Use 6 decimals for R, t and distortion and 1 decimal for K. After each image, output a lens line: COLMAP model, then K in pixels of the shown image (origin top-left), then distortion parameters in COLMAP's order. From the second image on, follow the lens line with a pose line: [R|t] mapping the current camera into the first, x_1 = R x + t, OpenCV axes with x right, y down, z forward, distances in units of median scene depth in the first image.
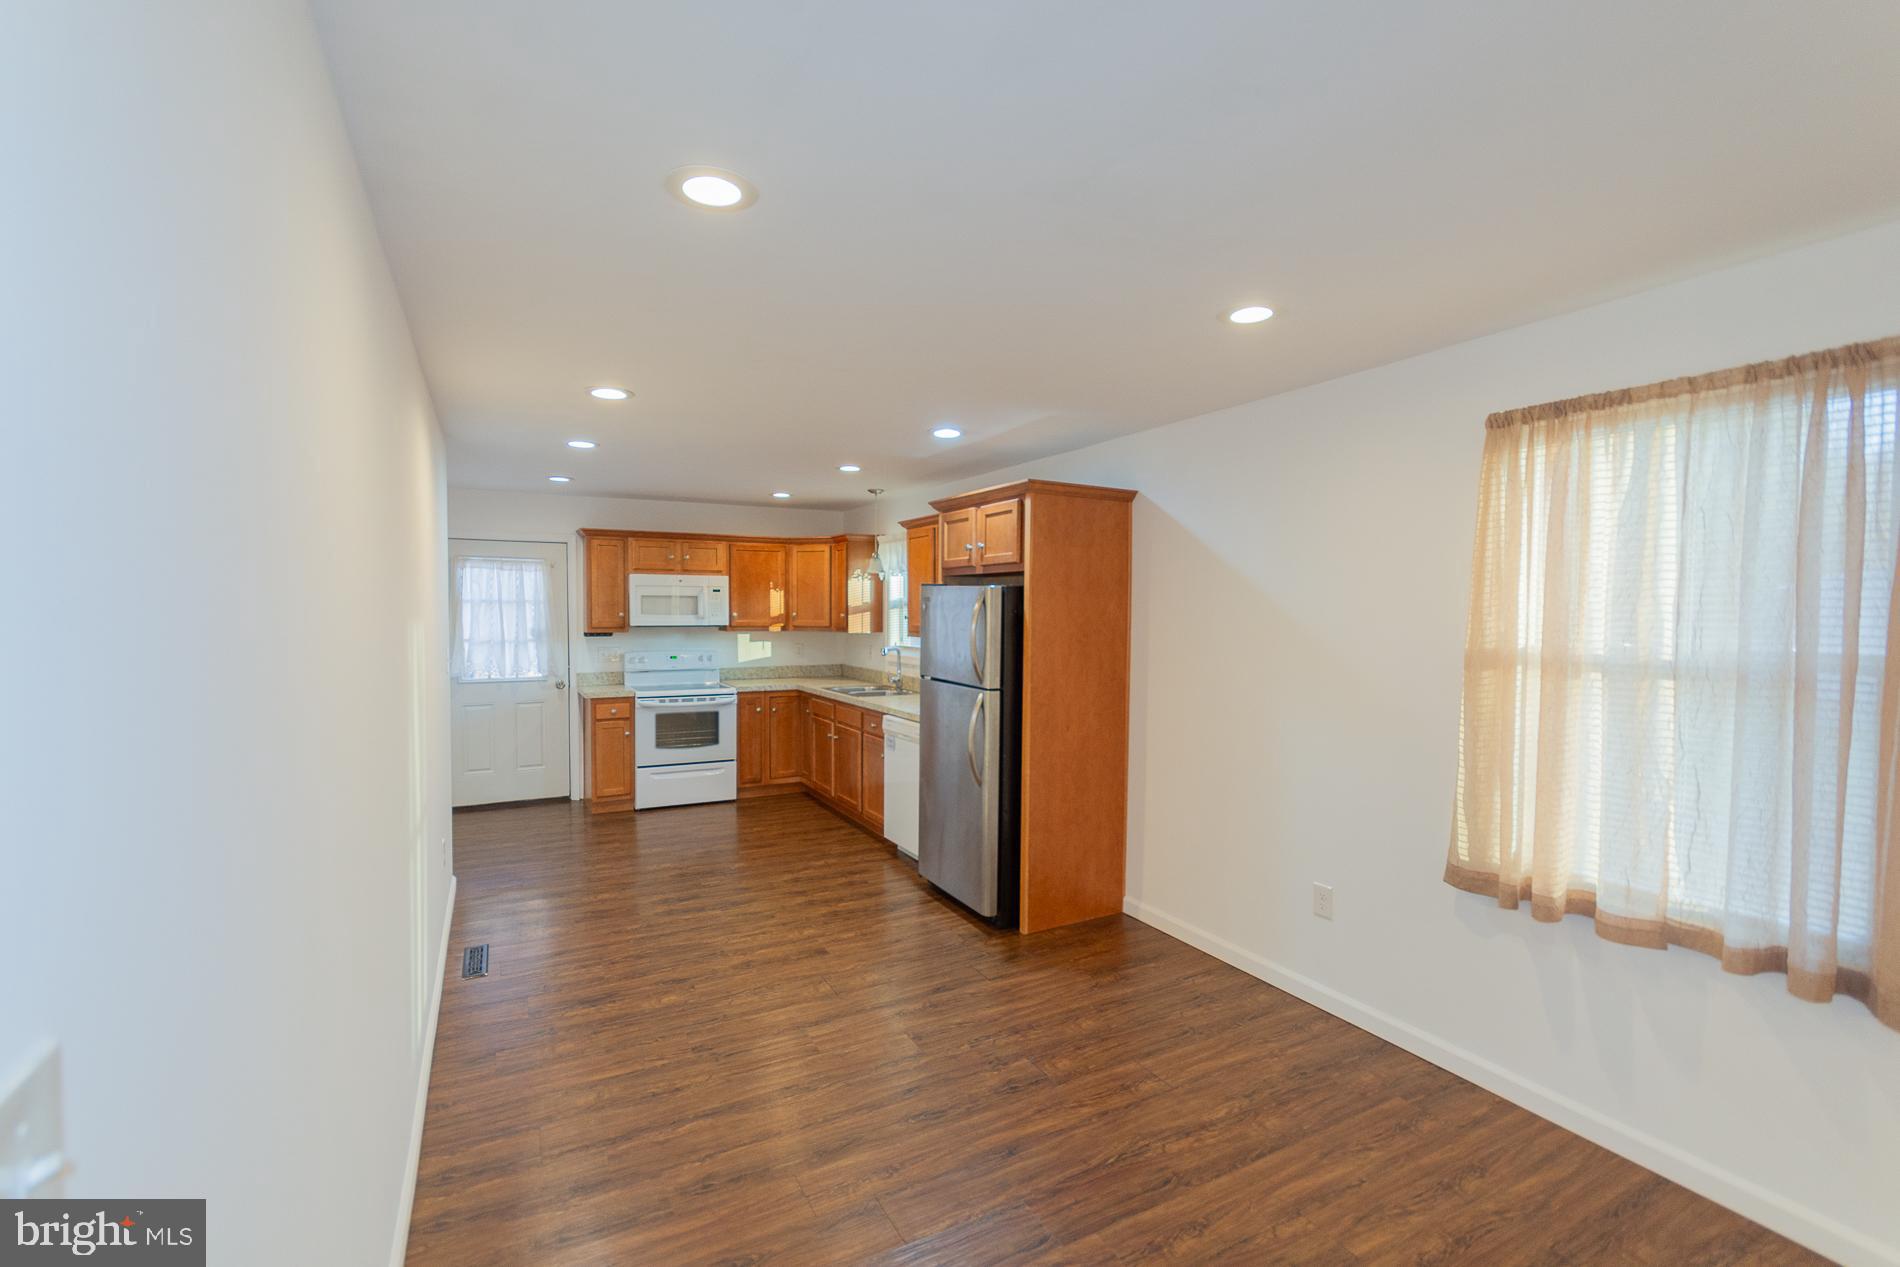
lens RADIAL K [[832.4, 0, 951.2], [0, 832.4, 640.0], [0, 0, 1]] dist [-0.000079, 0.000173]
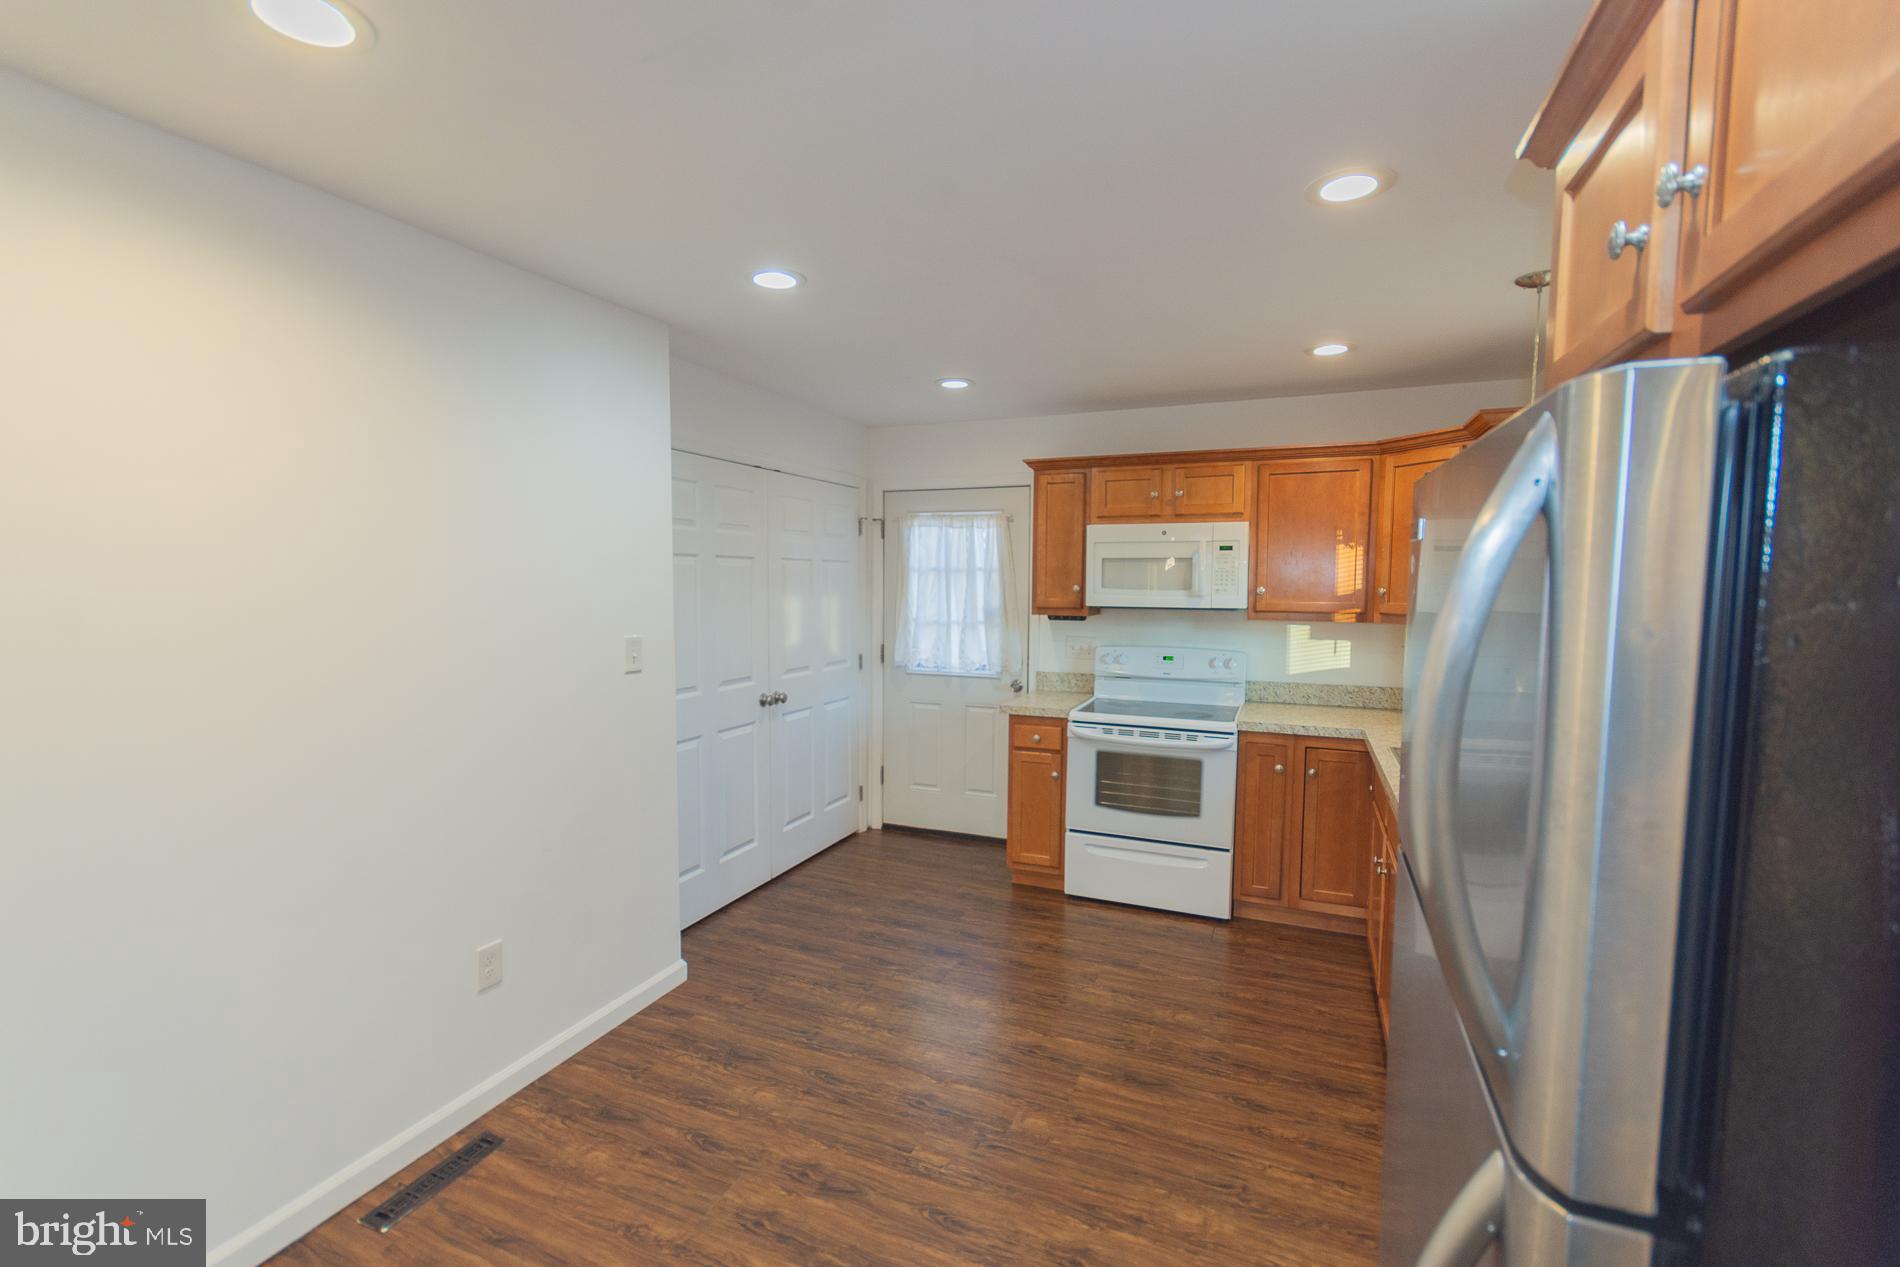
lens RADIAL K [[832.4, 0, 951.2], [0, 832.4, 640.0], [0, 0, 1]] dist [-0.000079, 0.000173]
pose [[0.626577, 0.056469, -0.777311, 0.050431], [-0.032443, 0.998397, 0.046379, -0.017328], [0.778684, -0.003841, 0.627404, 0.517353]]
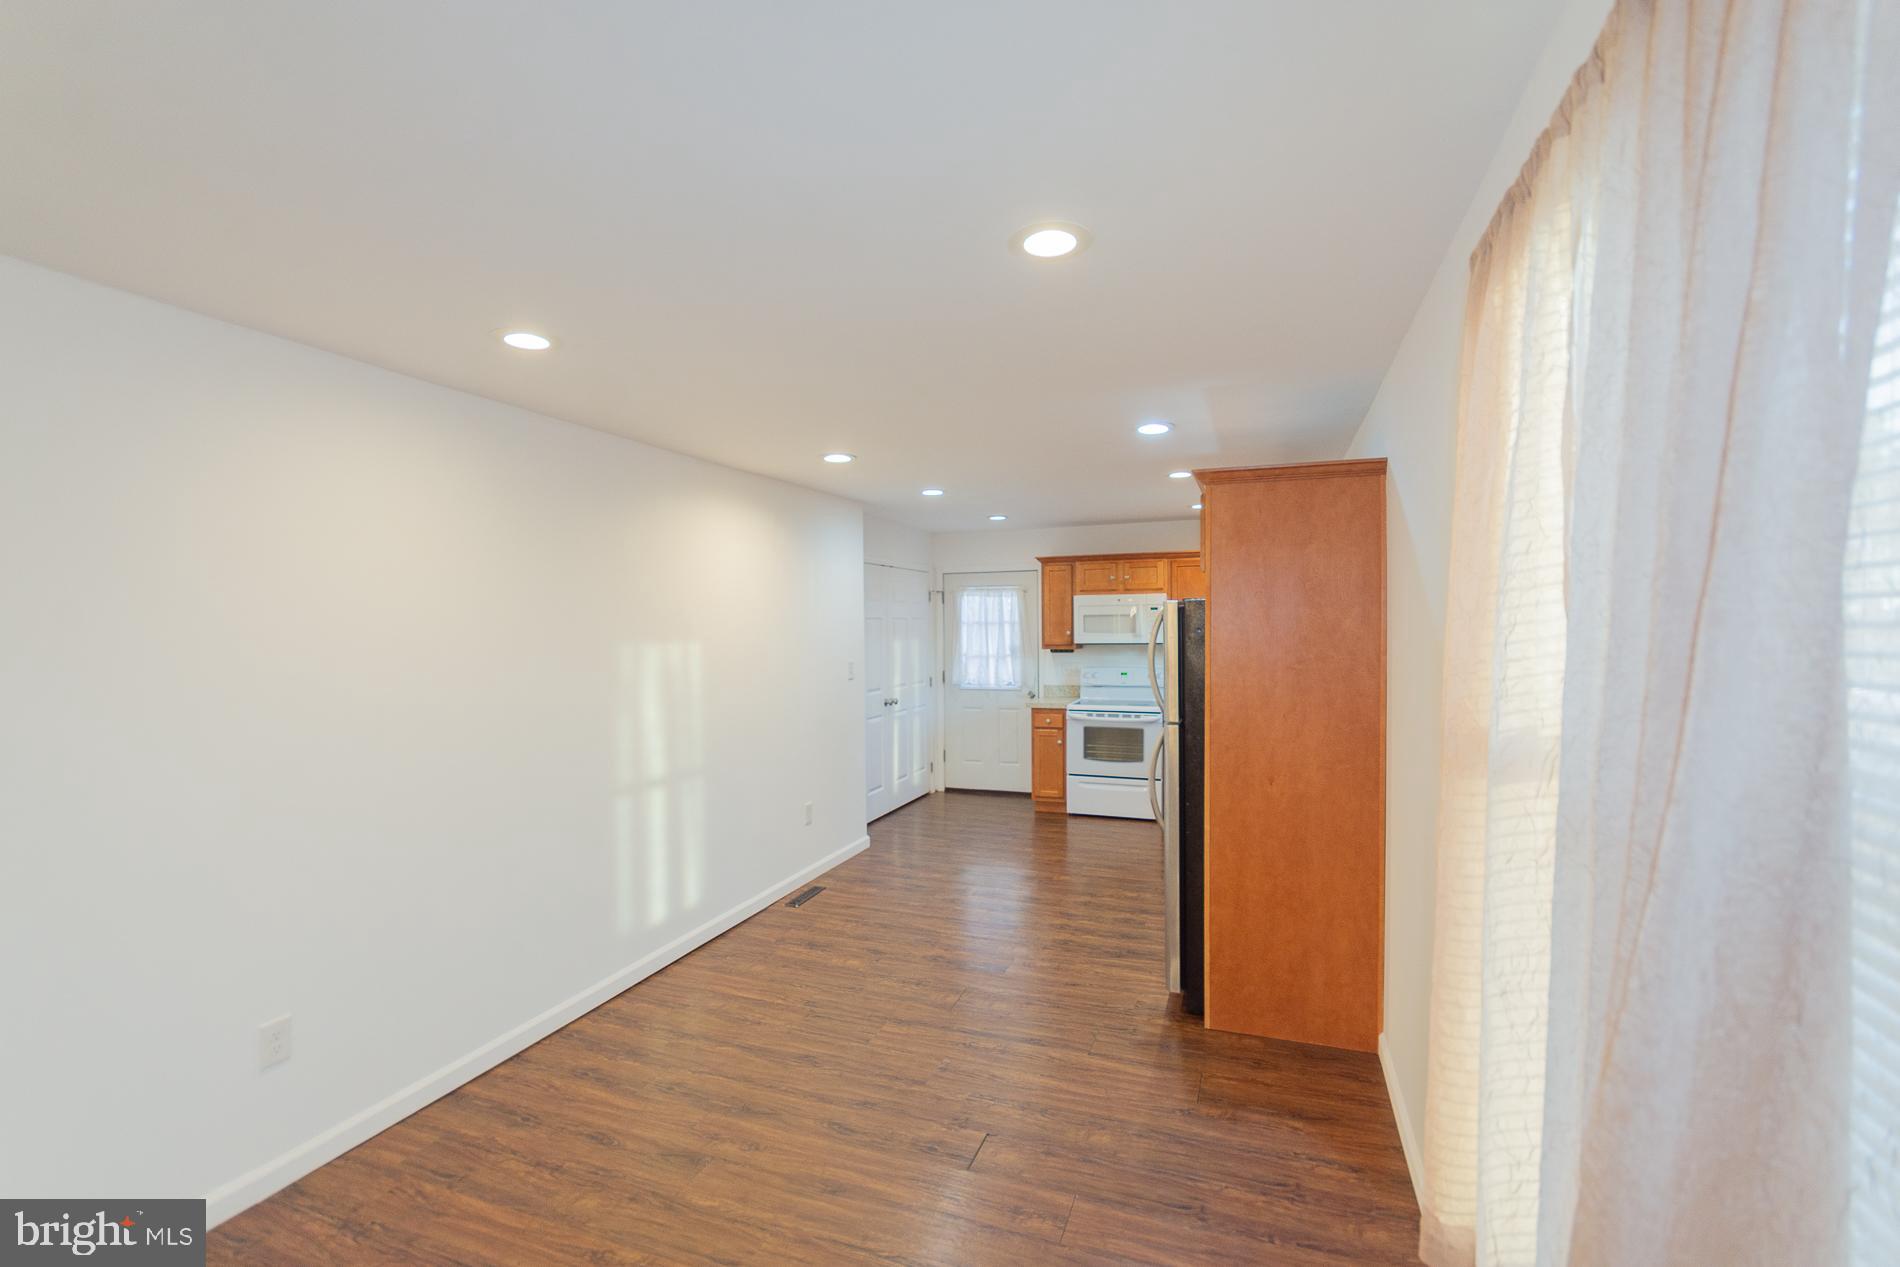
lens RADIAL K [[834.6, 0, 950.9], [0, 834.6, 639.7], [0, 0, 1]] dist [0.009972, -0.004514]
pose [[0.652867, 0.001455, -0.757471, 0.334446], [-0.015170, 0.999823, -0.011154, -0.007230], [0.757321, 0.018773, 0.652773, 0.168071]]
